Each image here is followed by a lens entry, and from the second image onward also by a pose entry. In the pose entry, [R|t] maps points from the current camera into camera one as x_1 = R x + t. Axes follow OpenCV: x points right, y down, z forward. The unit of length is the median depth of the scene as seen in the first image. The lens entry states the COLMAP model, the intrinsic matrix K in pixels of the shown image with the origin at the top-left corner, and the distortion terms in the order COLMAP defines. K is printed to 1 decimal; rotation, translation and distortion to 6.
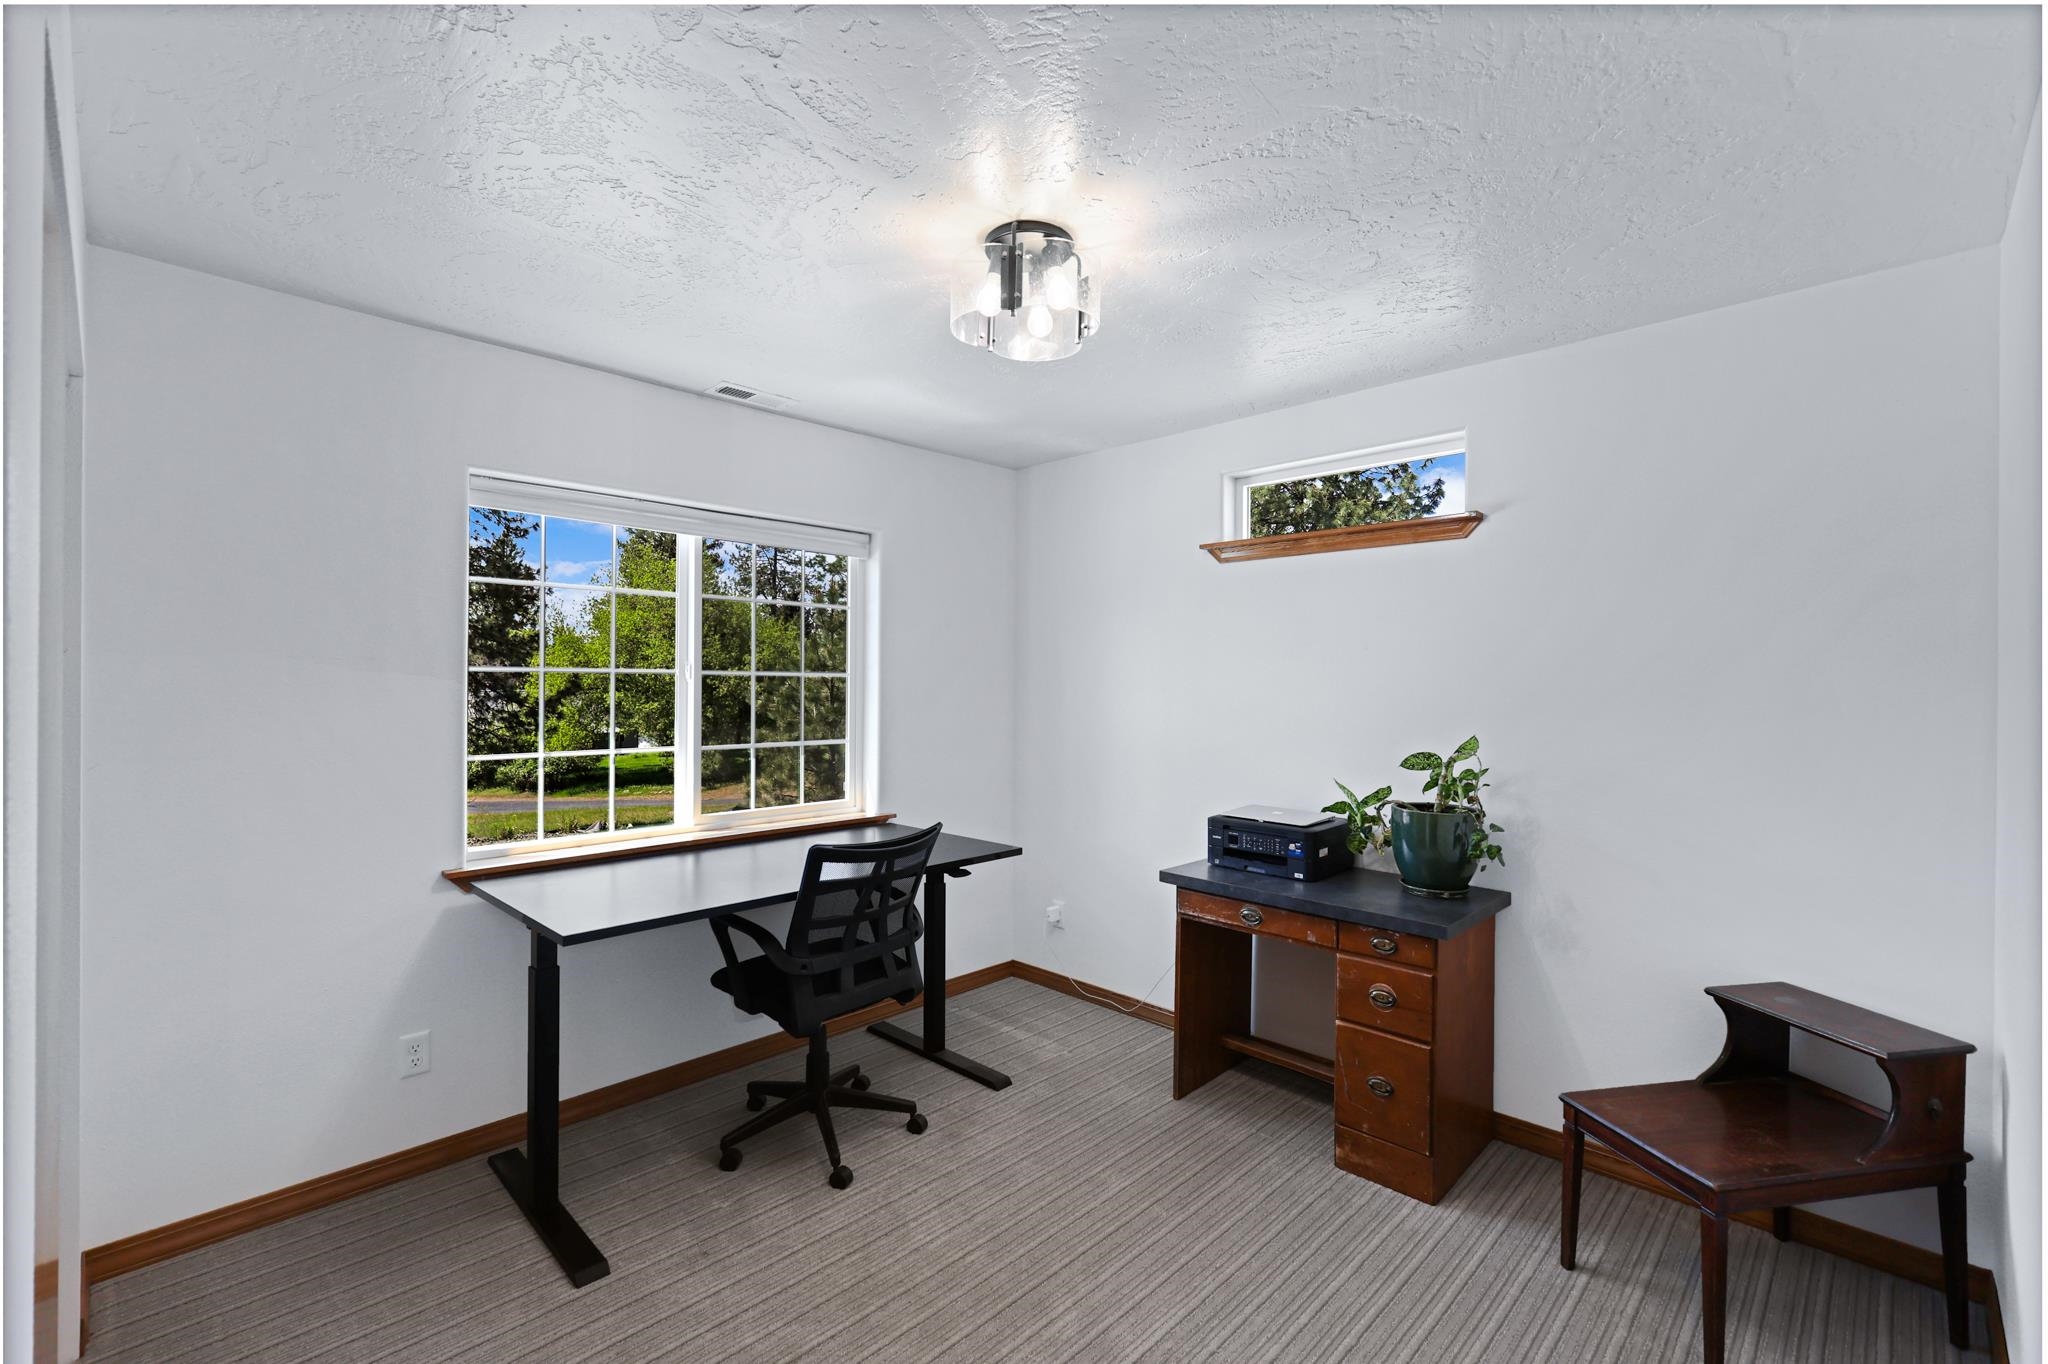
lens RADIAL K [[907.5, 0, 1020.2], [0, 907.5, 677.4], [0, 0, 1]] dist [0.001512, 0.000148]
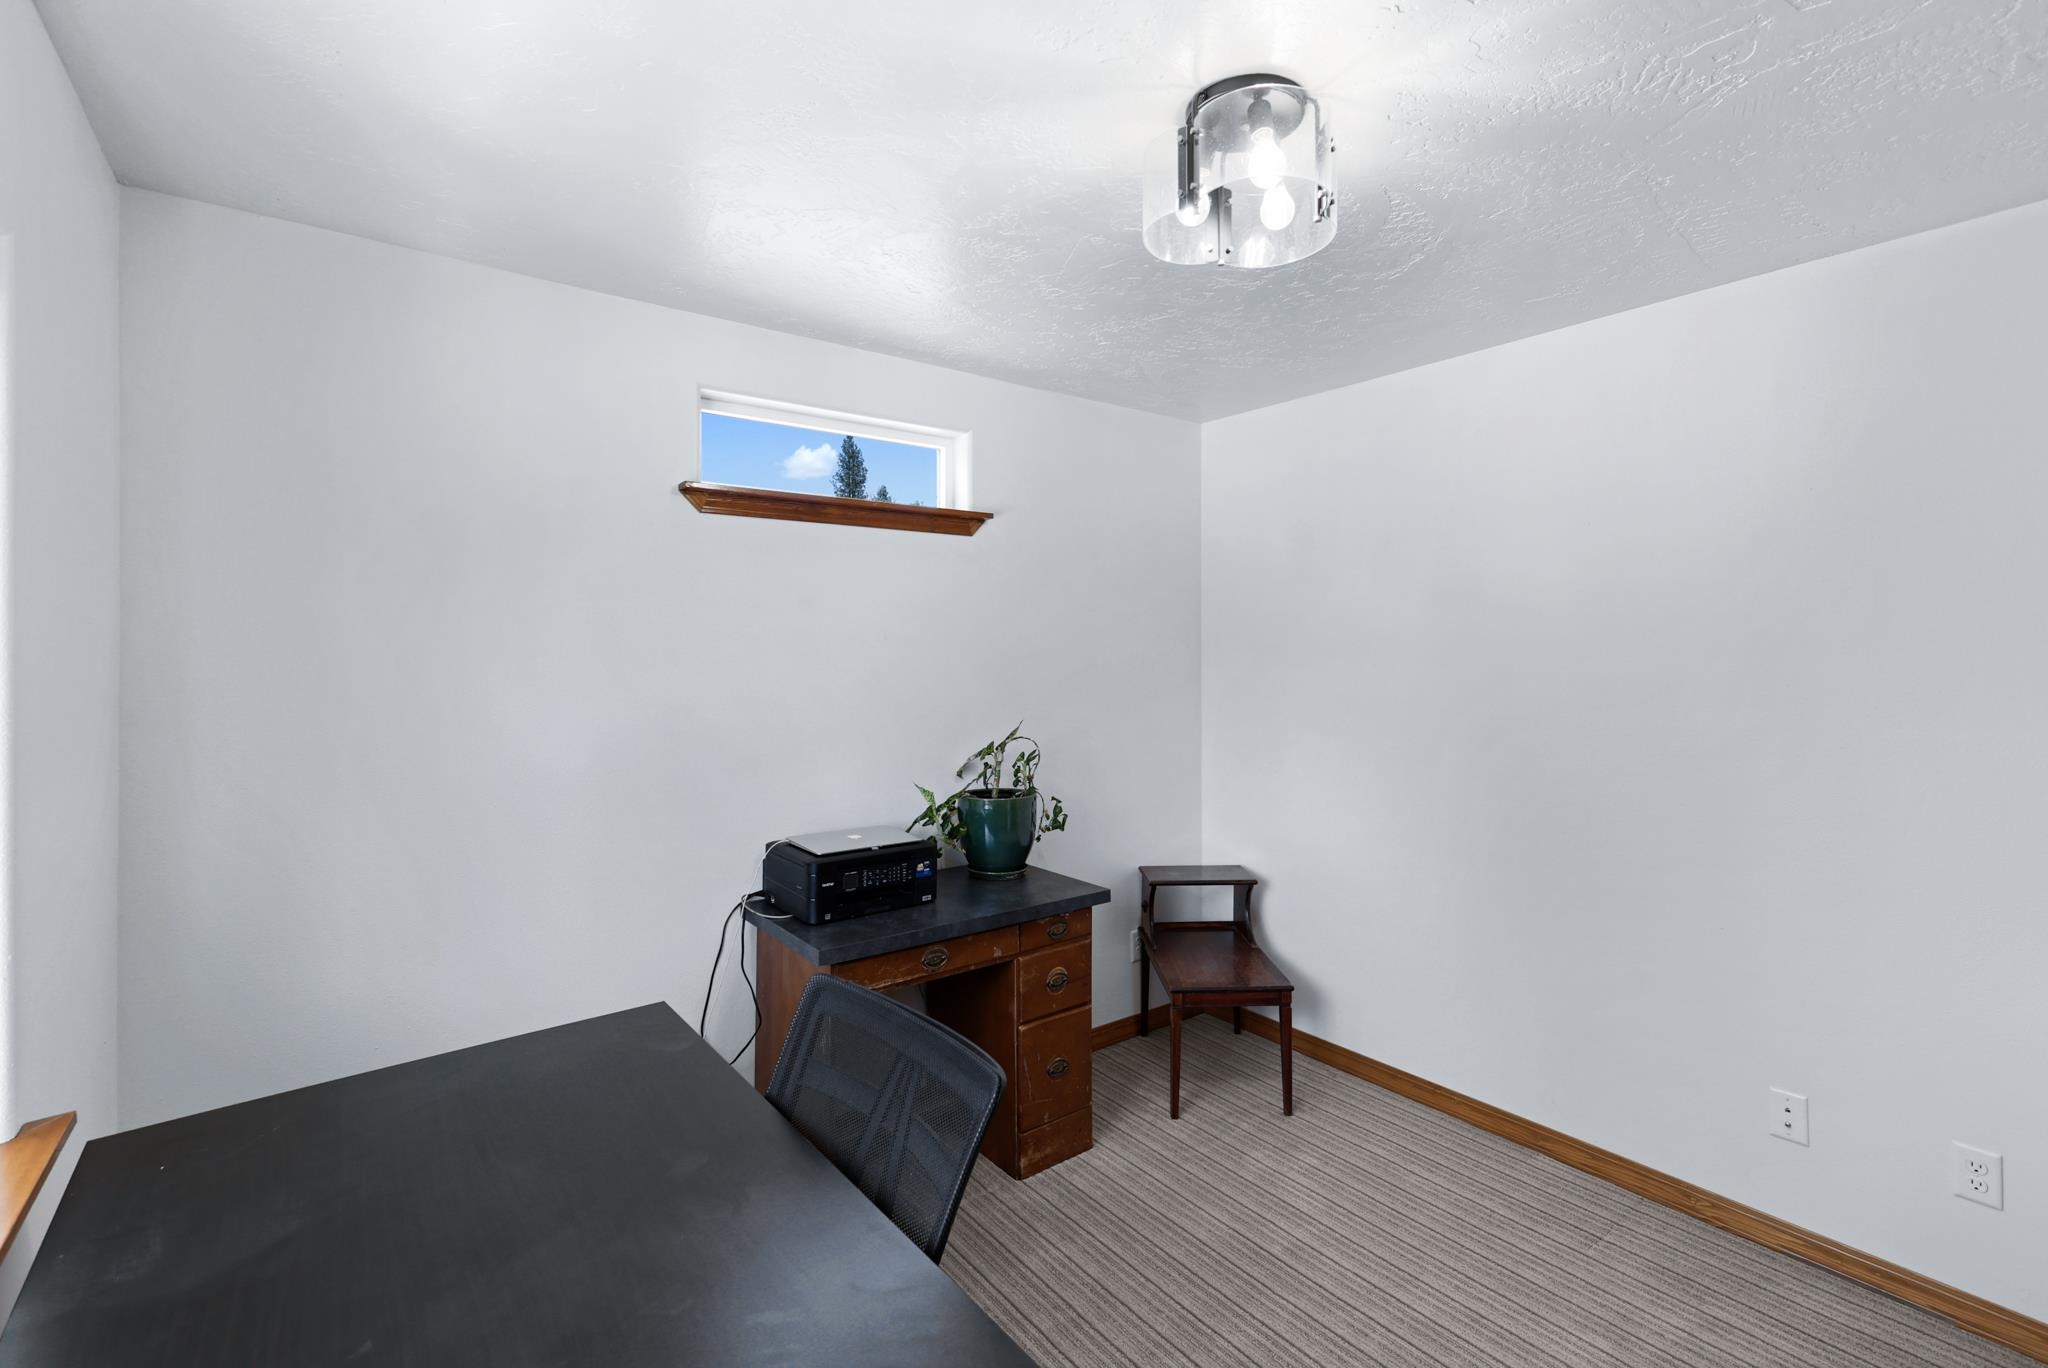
lens RADIAL K [[907.5, 0, 1020.2], [0, 907.5, 679.4], [0, 0, 1]] dist [0.001512, 0.000148]
pose [[0.090318, -0.015563, 0.995791, -0.592940], [0.009034, 0.999850, 0.014807, -0.001951], [-0.995872, 0.007659, 0.090445, 0.907086]]
